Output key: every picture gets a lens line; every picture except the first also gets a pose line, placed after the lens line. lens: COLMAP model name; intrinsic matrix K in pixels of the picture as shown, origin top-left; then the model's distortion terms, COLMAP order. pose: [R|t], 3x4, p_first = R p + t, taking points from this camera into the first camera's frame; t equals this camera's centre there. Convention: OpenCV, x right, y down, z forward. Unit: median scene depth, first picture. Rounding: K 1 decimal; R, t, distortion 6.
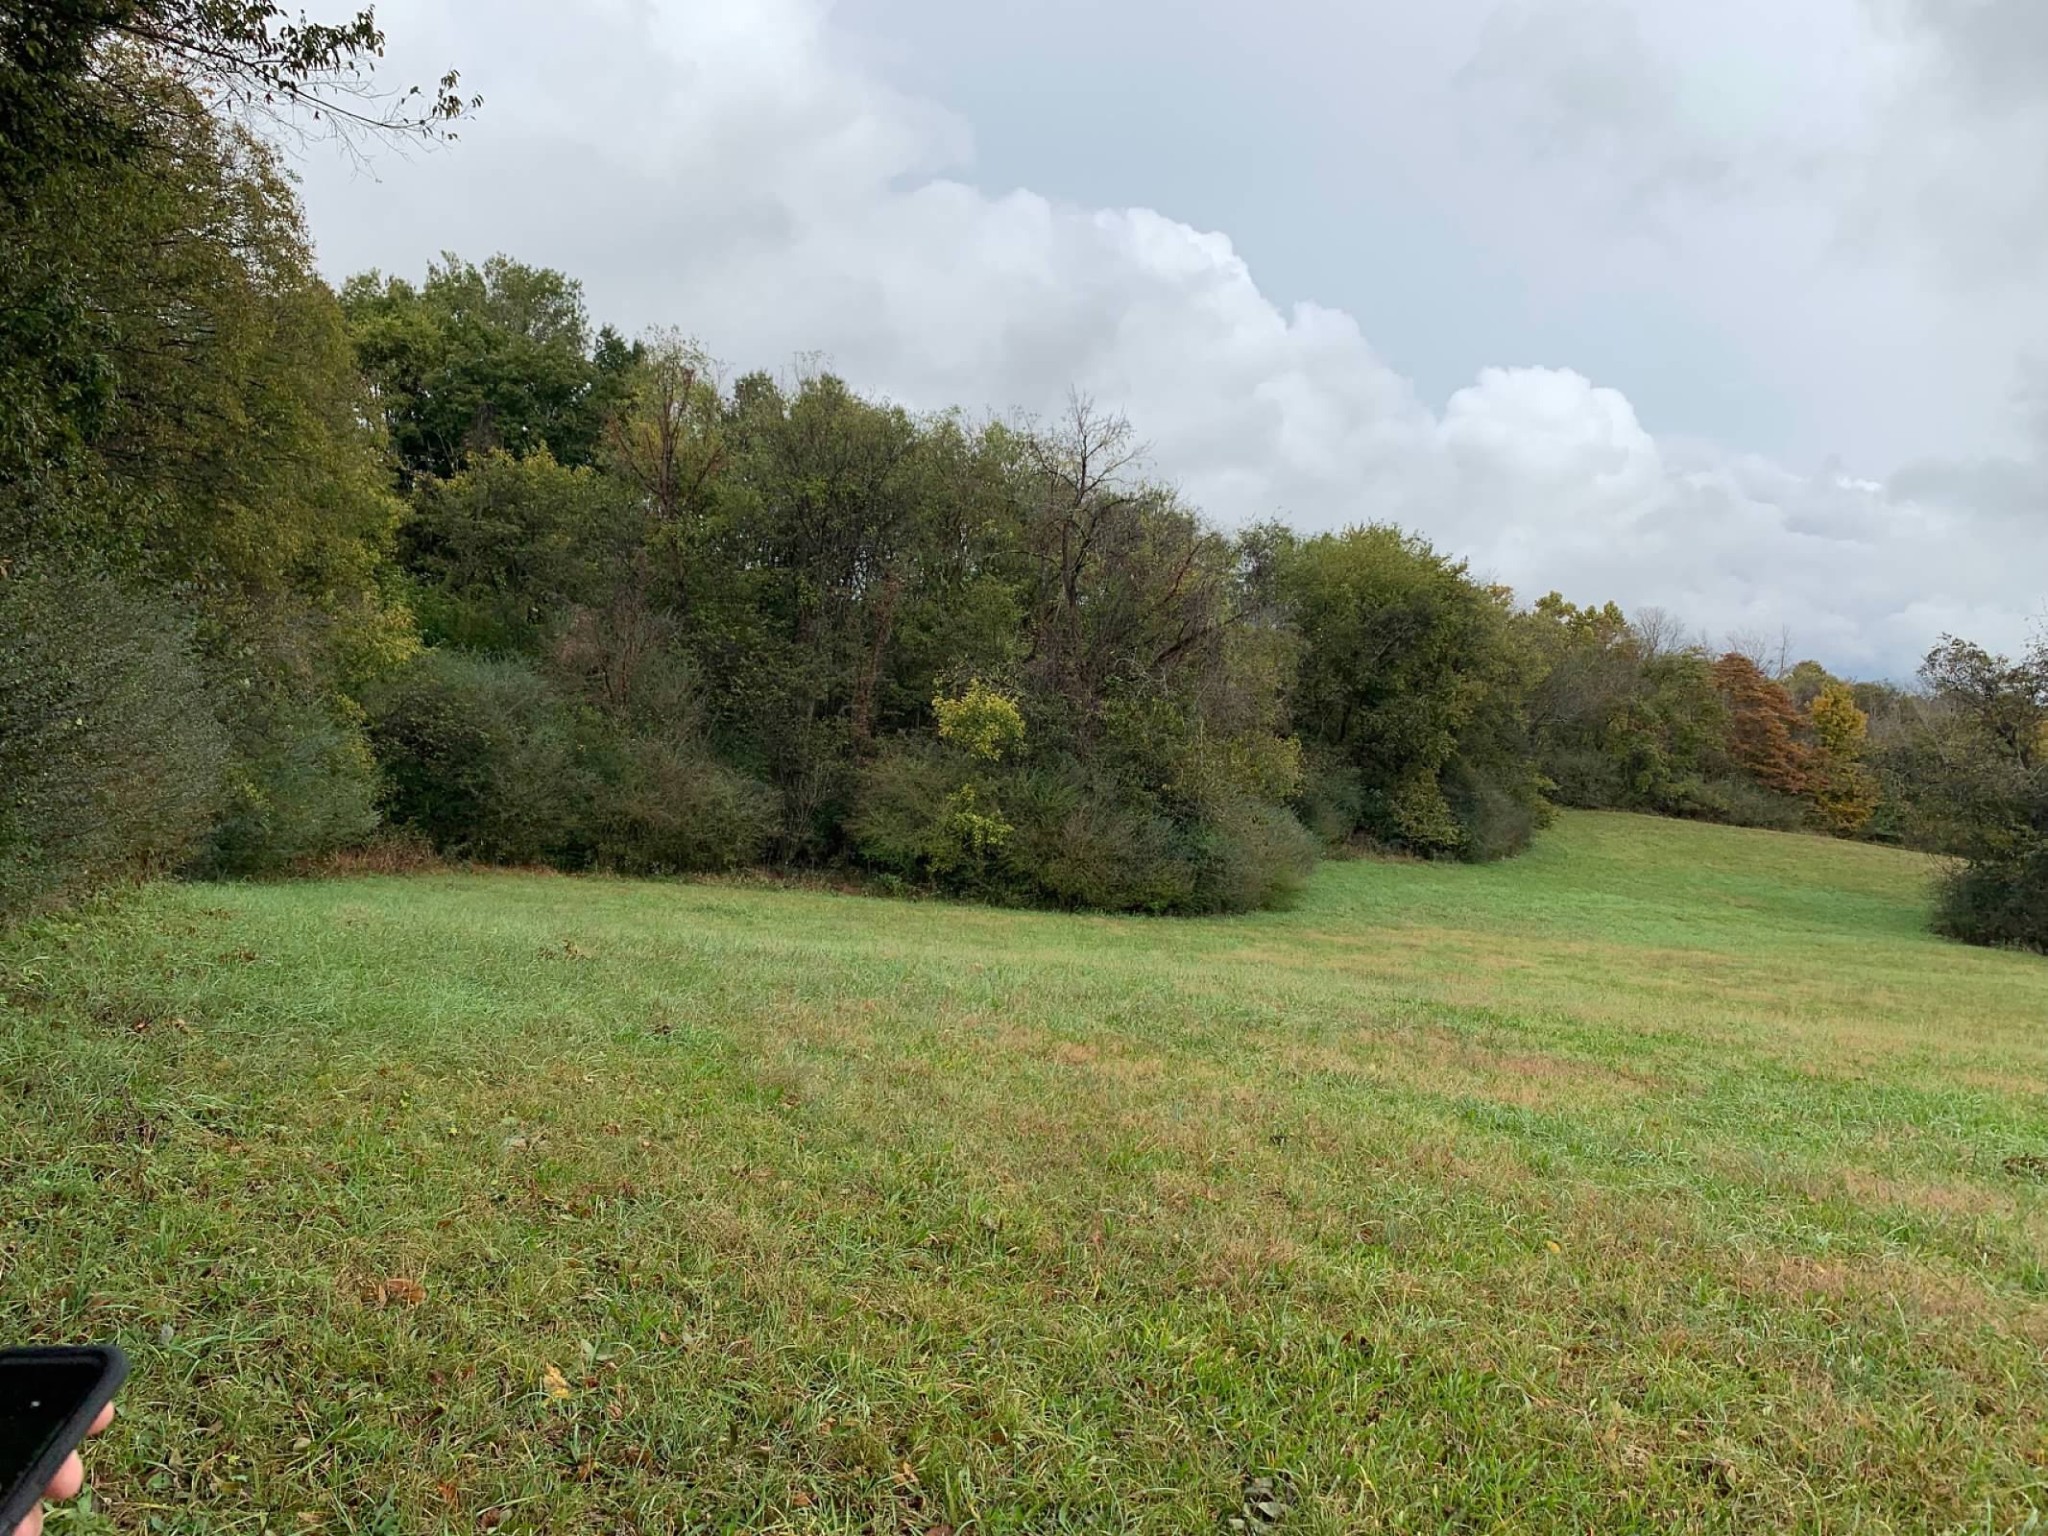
lens RADIAL K [[3783.0, 0, 1025.4], [0, 3783.0, 766.7], [0, 0, 1]] dist [0.145028, 0.000000]
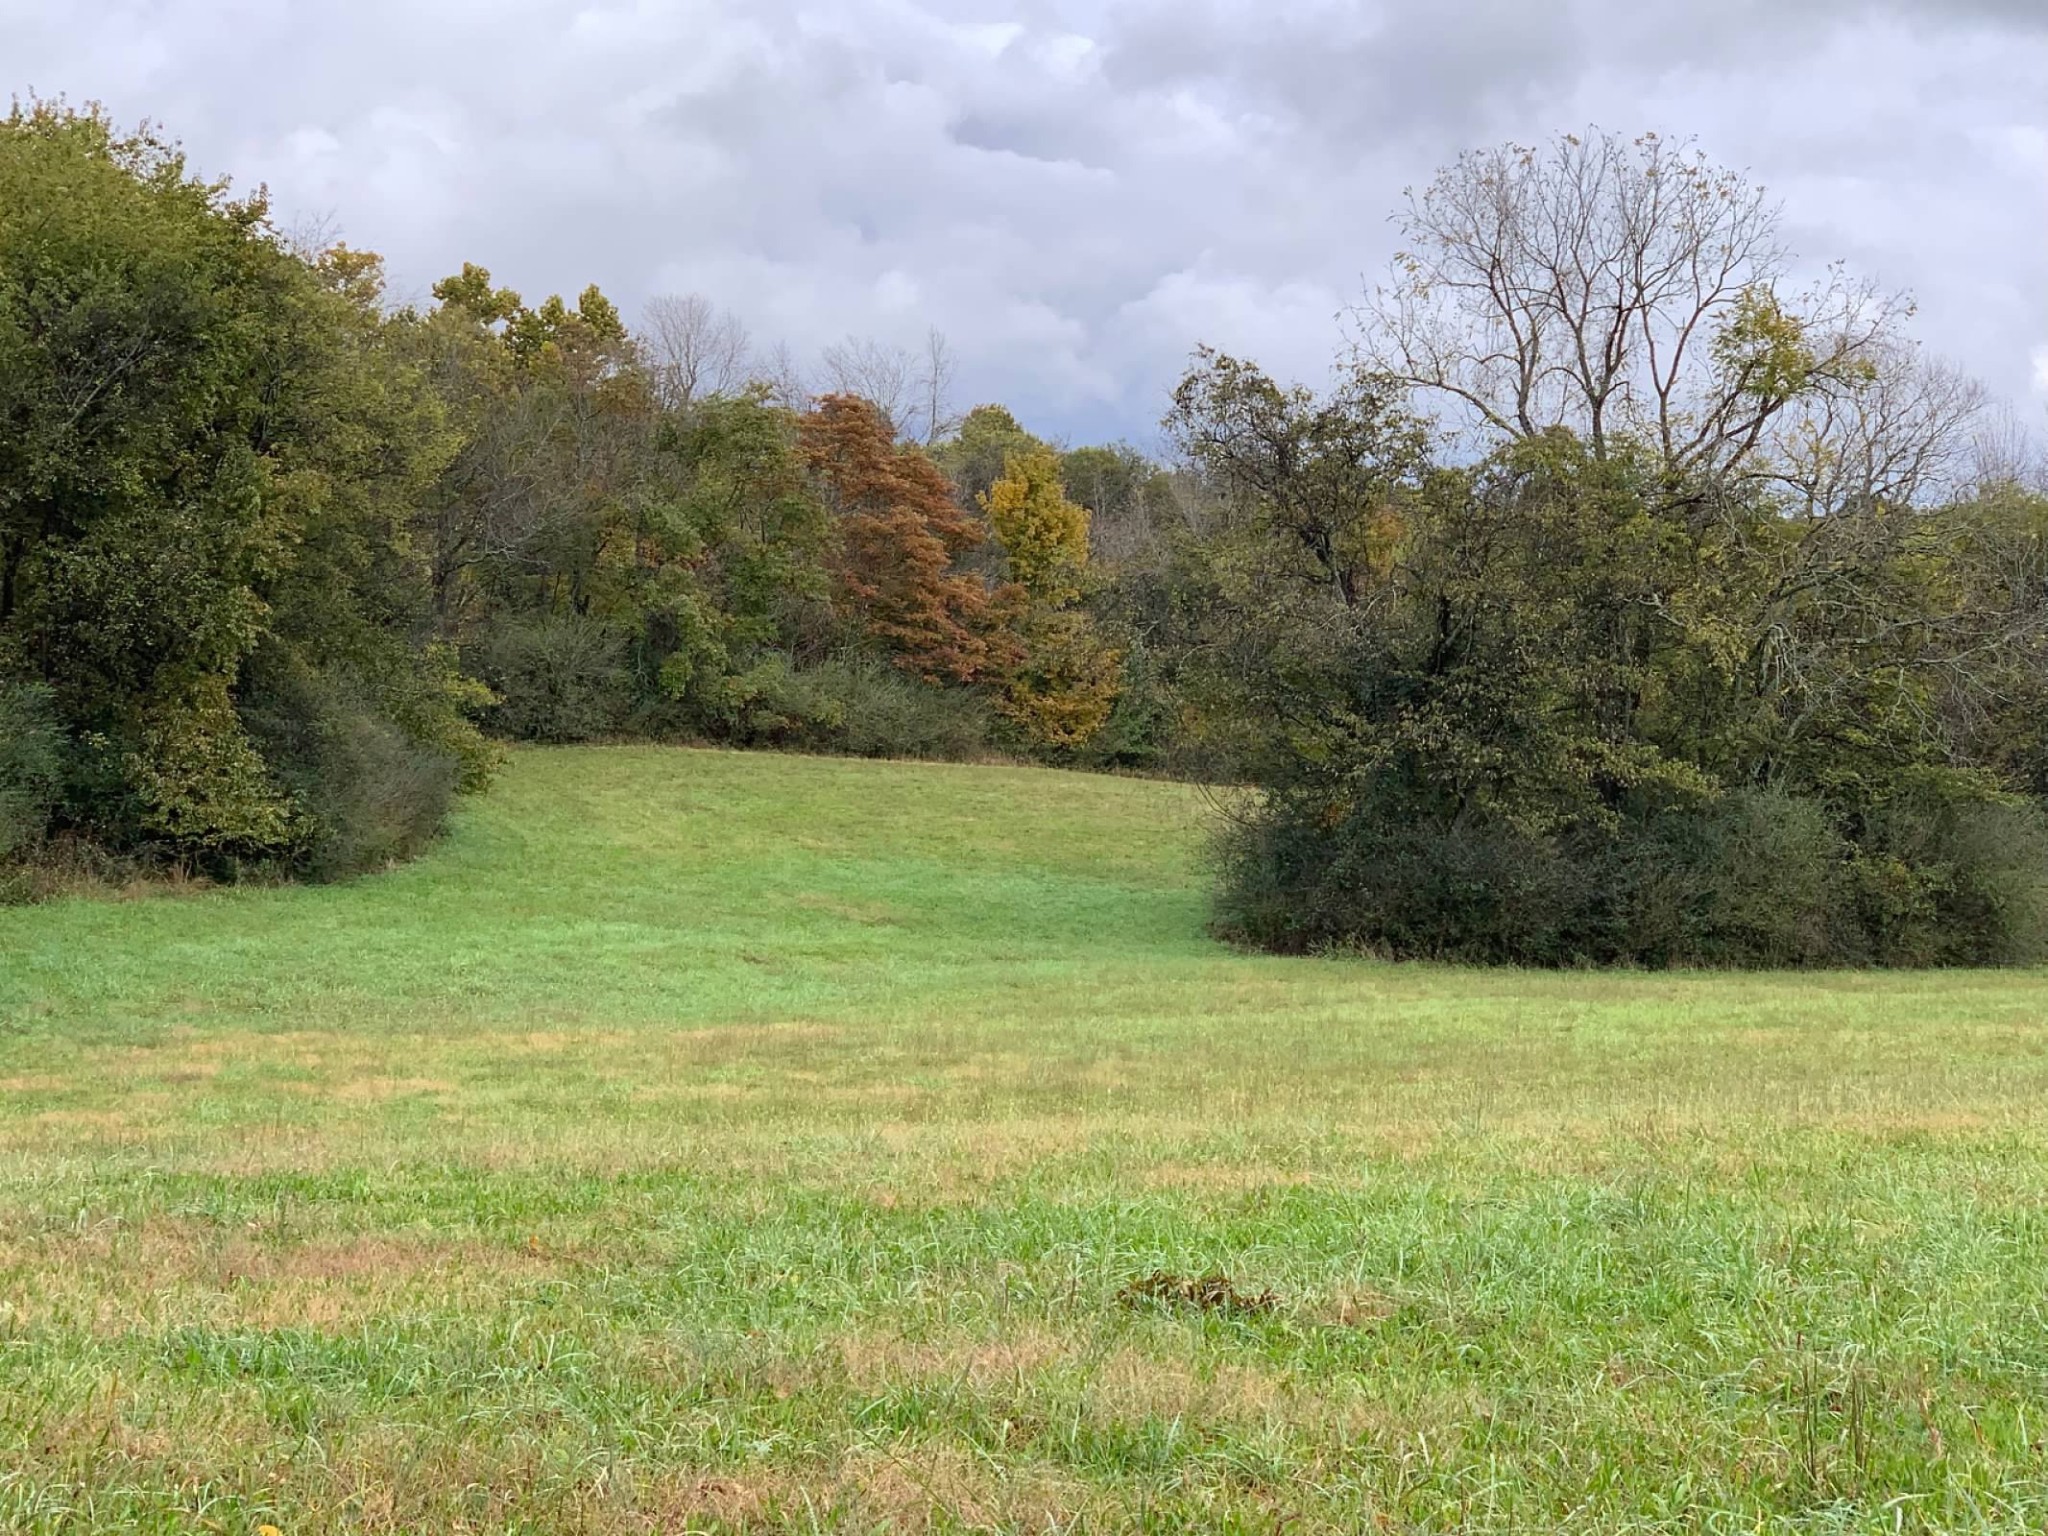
lens RADIAL K [[3783.0, 0, 1076.4], [0, 3783.0, 790.9], [0, 0, 1]] dist [0.145028, 0.000000]
pose [[0.856690, -0.077402, 0.509992, -0.033072], [0.048642, 0.996394, 0.069515, -0.011892], [-0.513533, -0.034746, 0.857366, 0.573422]]
